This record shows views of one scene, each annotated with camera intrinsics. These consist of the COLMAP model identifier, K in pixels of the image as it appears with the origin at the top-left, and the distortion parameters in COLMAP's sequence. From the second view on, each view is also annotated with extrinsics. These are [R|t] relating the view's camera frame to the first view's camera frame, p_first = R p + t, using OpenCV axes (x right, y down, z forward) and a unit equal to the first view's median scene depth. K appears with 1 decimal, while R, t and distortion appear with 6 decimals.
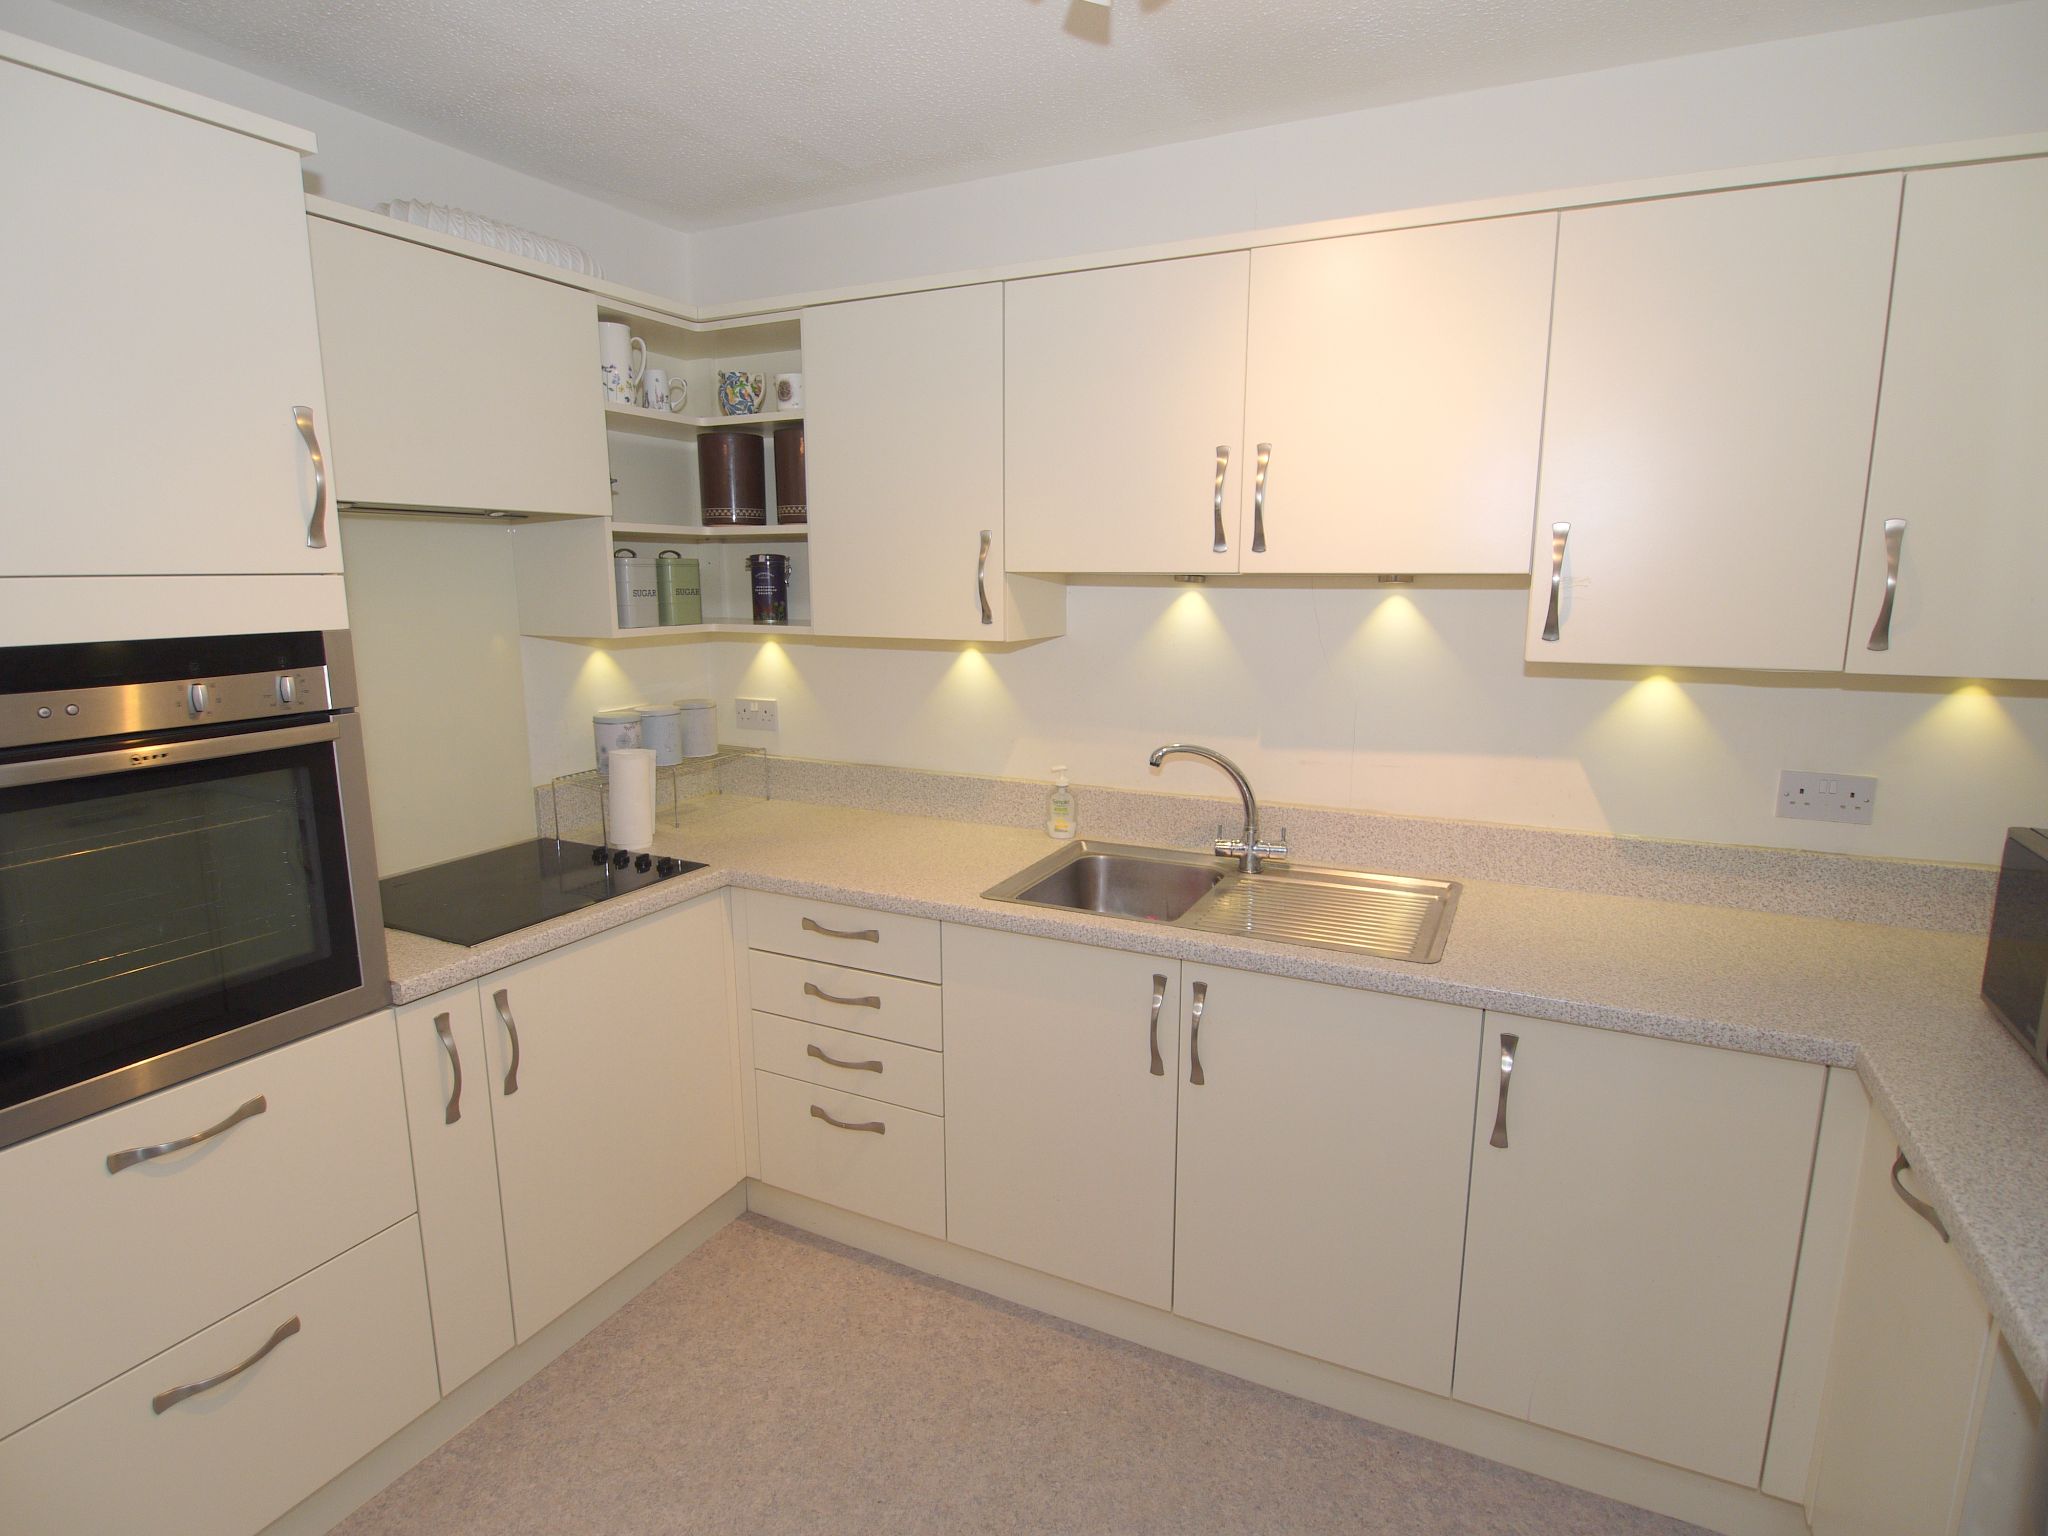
lens RADIAL K [[1091.3, 0, 1024.0], [0, 1091.3, 768.0], [0, 0, 1]] dist [0.001243, -0.000306]
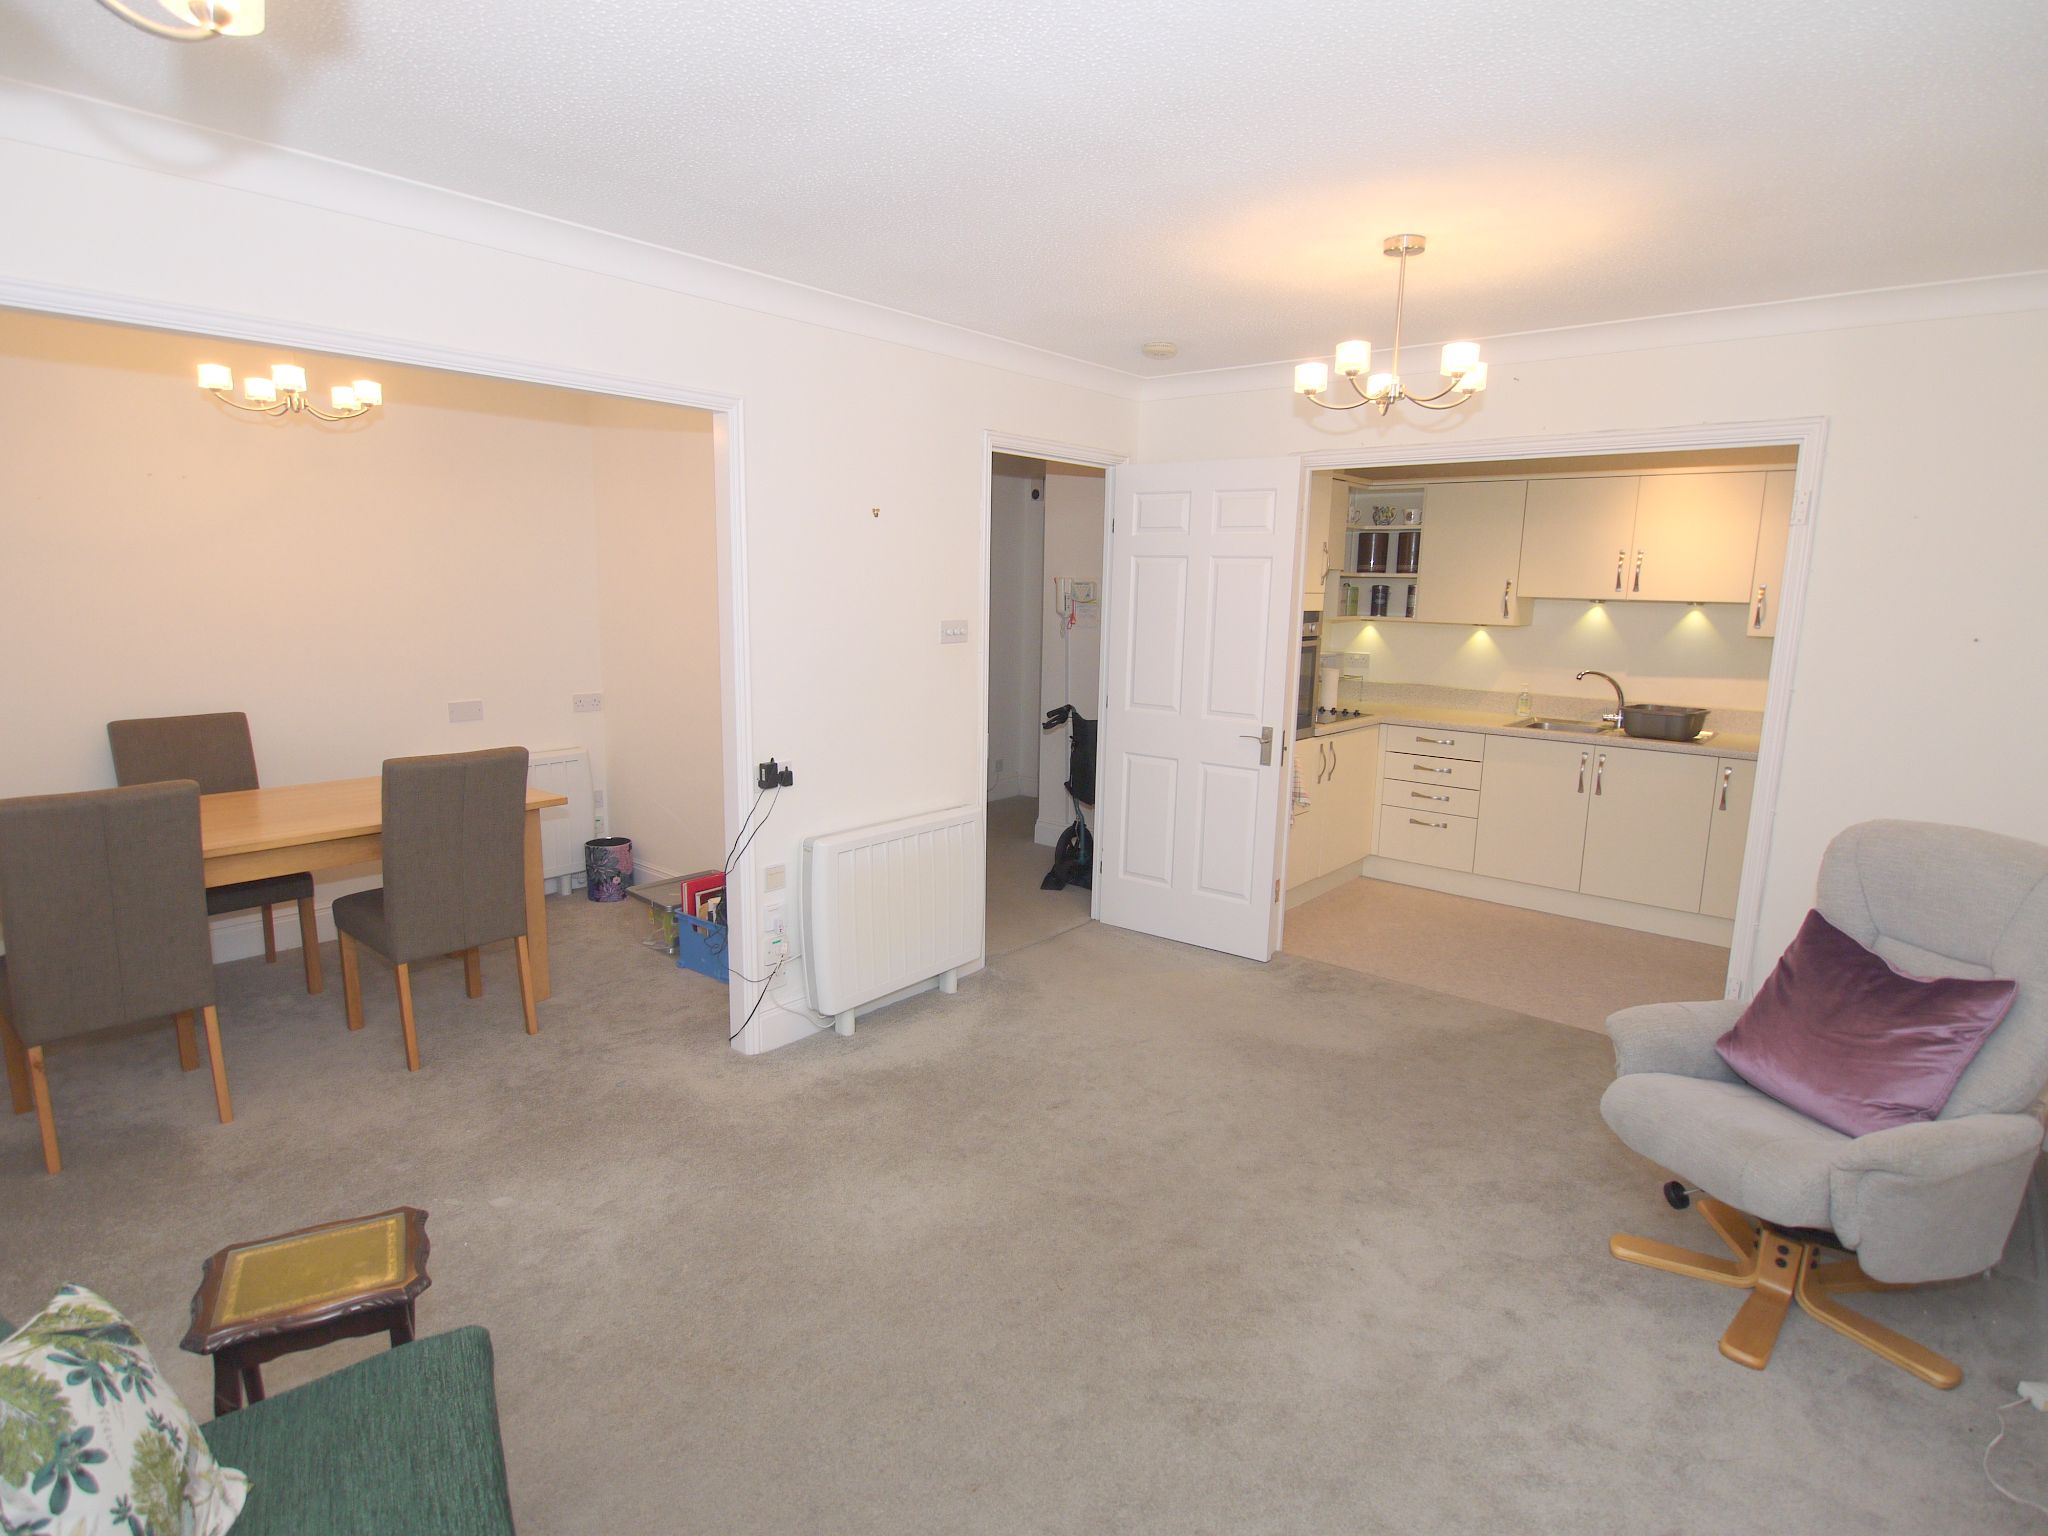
lens RADIAL K [[1091.3, 0, 1024.0], [0, 1091.3, 768.0], [0, 0, 1]] dist [0.001243, -0.000306]
pose [[0.969693, 0.062188, -0.236281, -0.463130], [-0.065772, 0.997808, -0.007307, 0.278127], [0.235309, 0.022626, 0.971657, -1.538915]]
